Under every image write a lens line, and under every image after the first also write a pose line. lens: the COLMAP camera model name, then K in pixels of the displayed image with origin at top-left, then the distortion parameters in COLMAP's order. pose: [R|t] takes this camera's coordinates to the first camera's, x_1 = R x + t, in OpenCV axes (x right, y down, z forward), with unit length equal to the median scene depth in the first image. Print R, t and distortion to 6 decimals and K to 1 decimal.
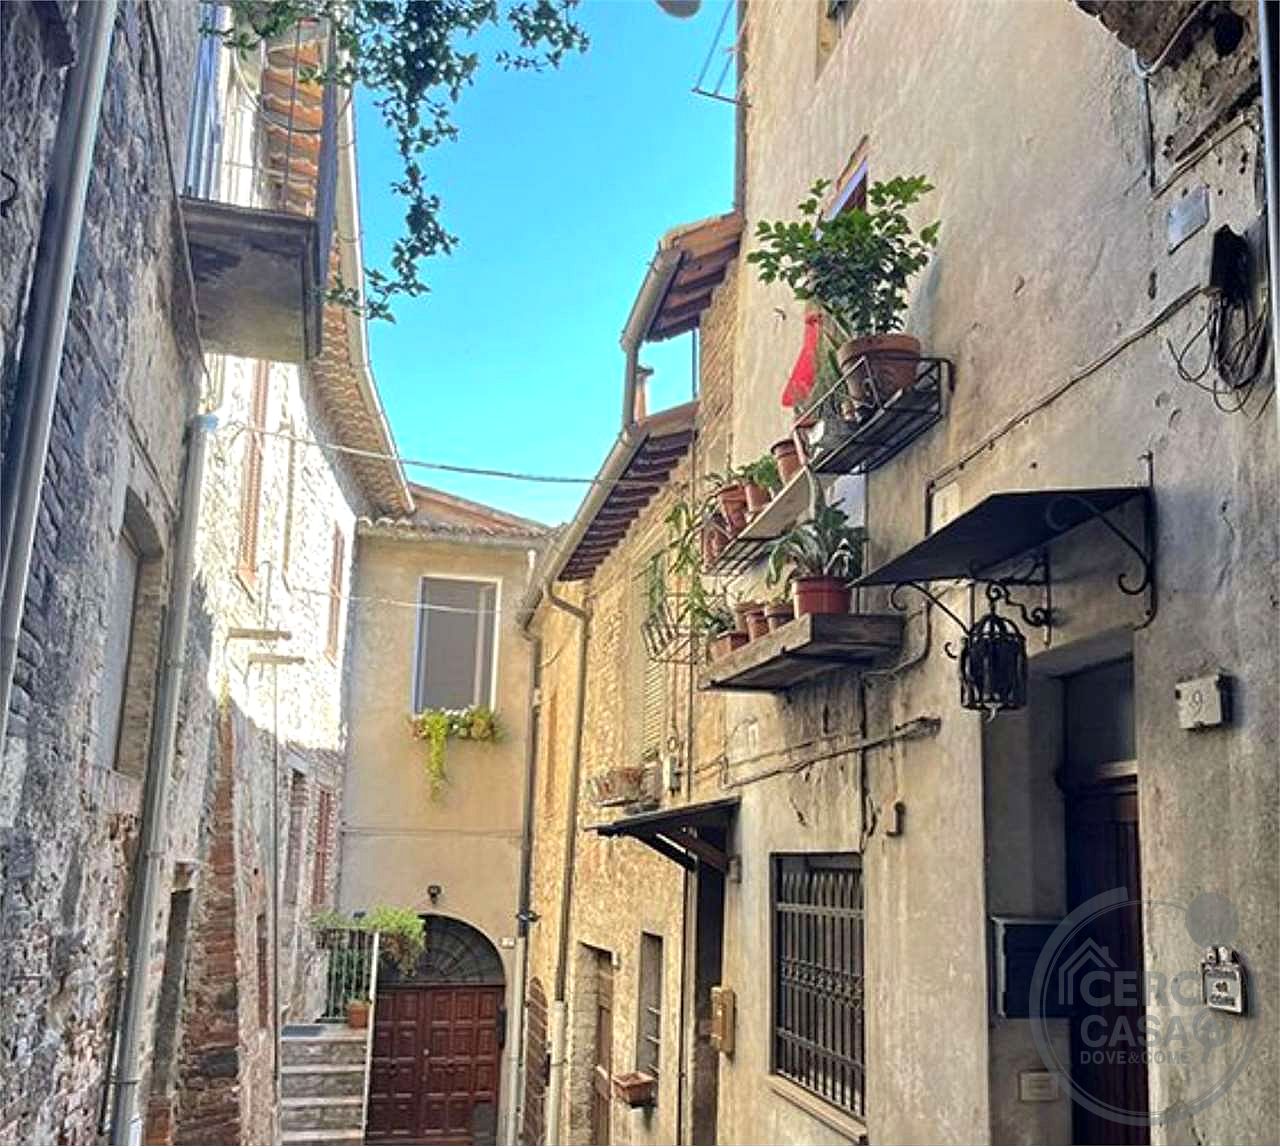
lens RADIAL K [[1090.6, 0, 719.7], [0, 1090.6, 699.7], [0, 0, 1]] dist [0.050558, -0.068024]
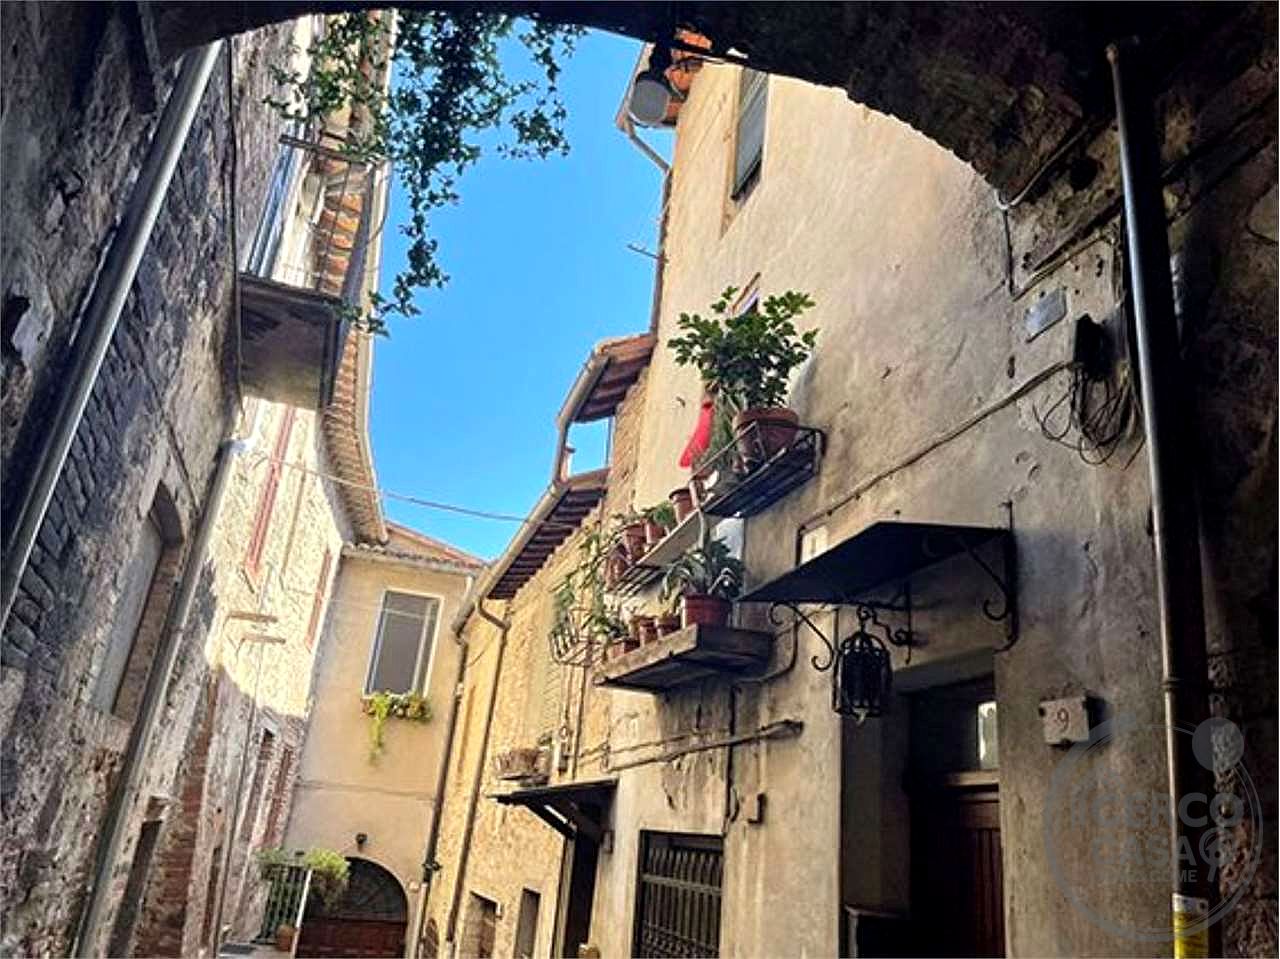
lens RADIAL K [[971.3, 0, 638.8], [0, 971.3, 484.5], [0, 0, 1]] dist [0.052205, -0.071424]
pose [[0.996587, 0.081683, -0.011946, 0.026853], [-0.082441, 0.977278, -0.195274, -0.021061], [-0.004276, 0.195593, 0.980676, -0.130558]]
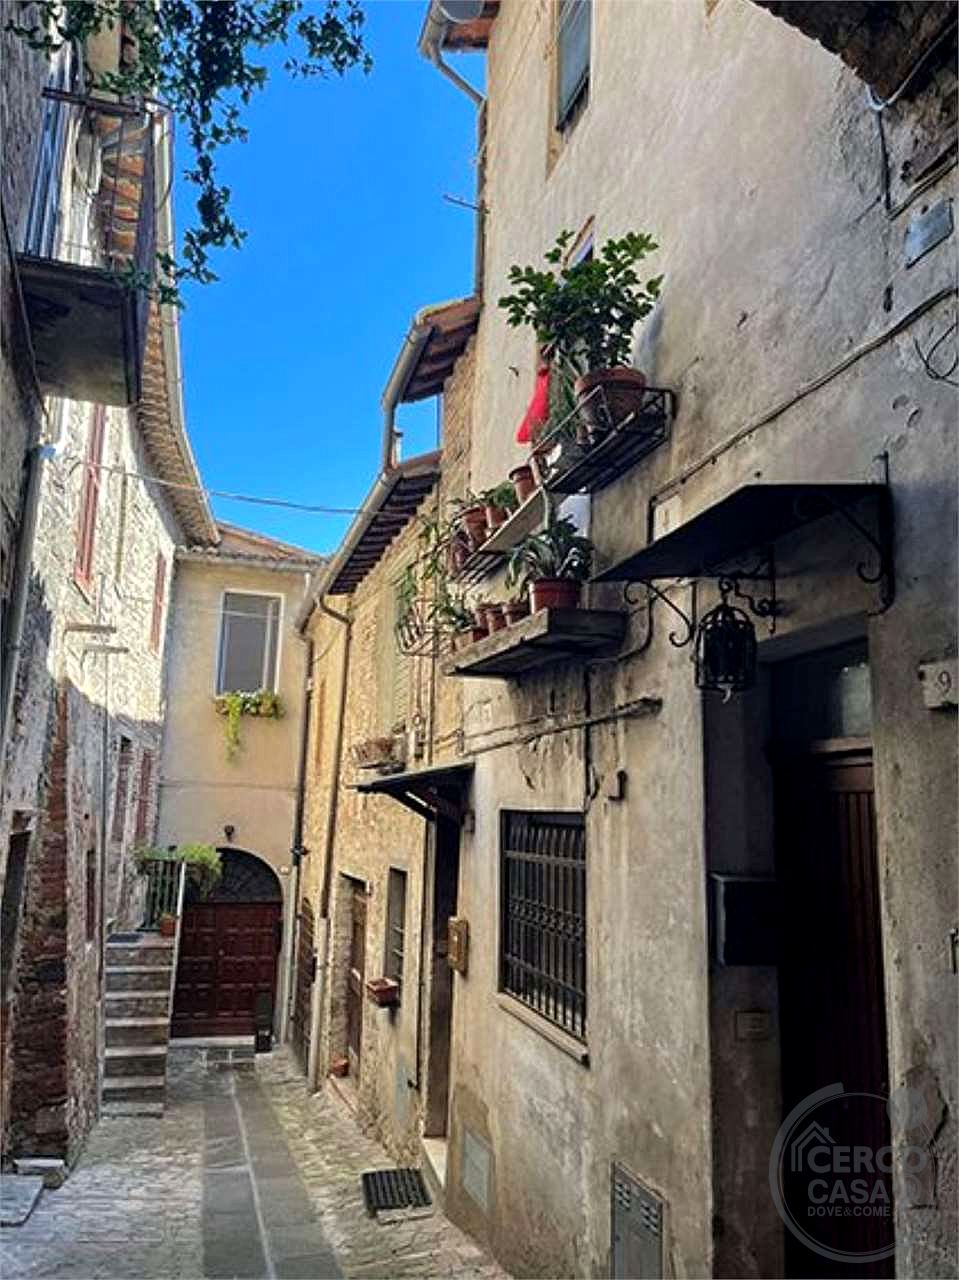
lens RADIAL K [[1055.7, 0, 493.2], [0, 1055.7, 664.7], [0, 0, 1]] dist [0.047089, -0.057092]
pose [[0.999895, 0.014469, 0.000998, 0.035468], [-0.014461, 0.999868, -0.007437, -0.013050], [-0.001106, 0.007422, 0.999972, -0.187333]]
